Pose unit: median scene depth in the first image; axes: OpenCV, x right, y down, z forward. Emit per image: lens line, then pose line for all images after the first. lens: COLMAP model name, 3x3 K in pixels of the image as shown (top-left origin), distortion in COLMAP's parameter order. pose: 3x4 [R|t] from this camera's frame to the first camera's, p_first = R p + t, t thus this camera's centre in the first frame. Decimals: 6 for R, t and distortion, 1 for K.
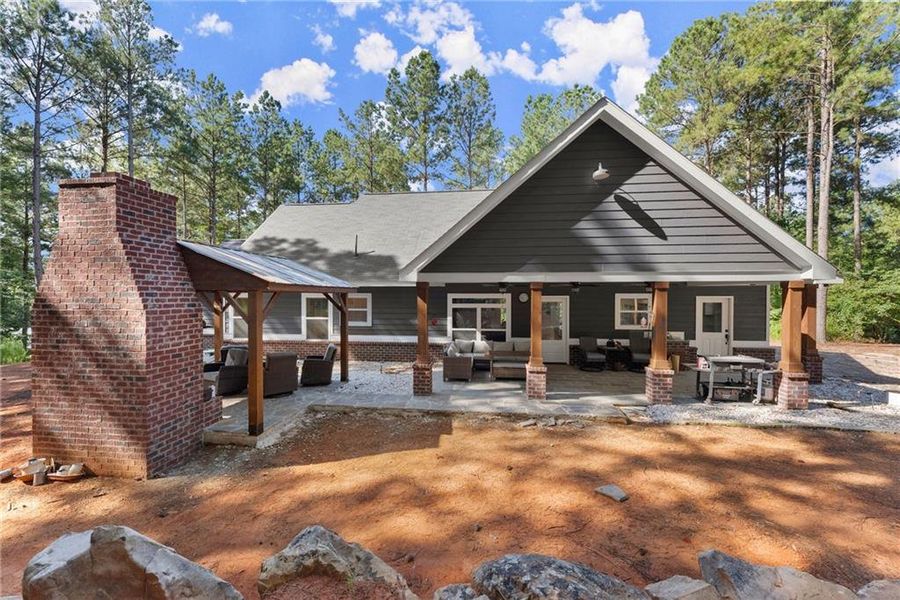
lens RADIAL K [[365.6, 0, 457.5], [0, 365.6, 303.4], [0, 0, 1]] dist [-0.001865, 0.000278]
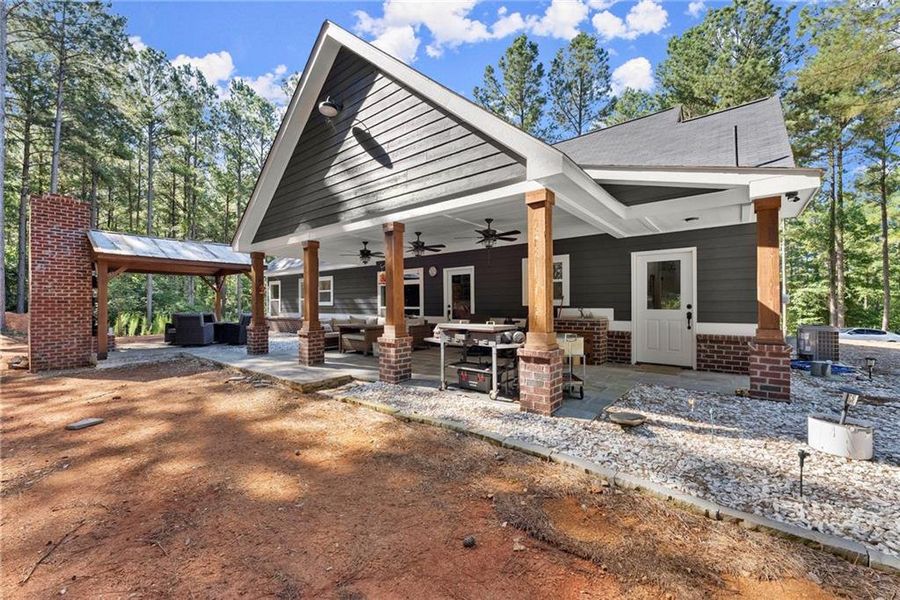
lens RADIAL K [[365.6, 0, 450.2], [0, 365.6, 304.8], [0, 0, 1]] dist [-0.001865, 0.000278]
pose [[0.838592, -0.005105, -0.544736, 1.078982], [-0.005328, 0.999831, -0.017571, 0.124953], [0.544734, 0.017637, 0.838423, 0.422079]]
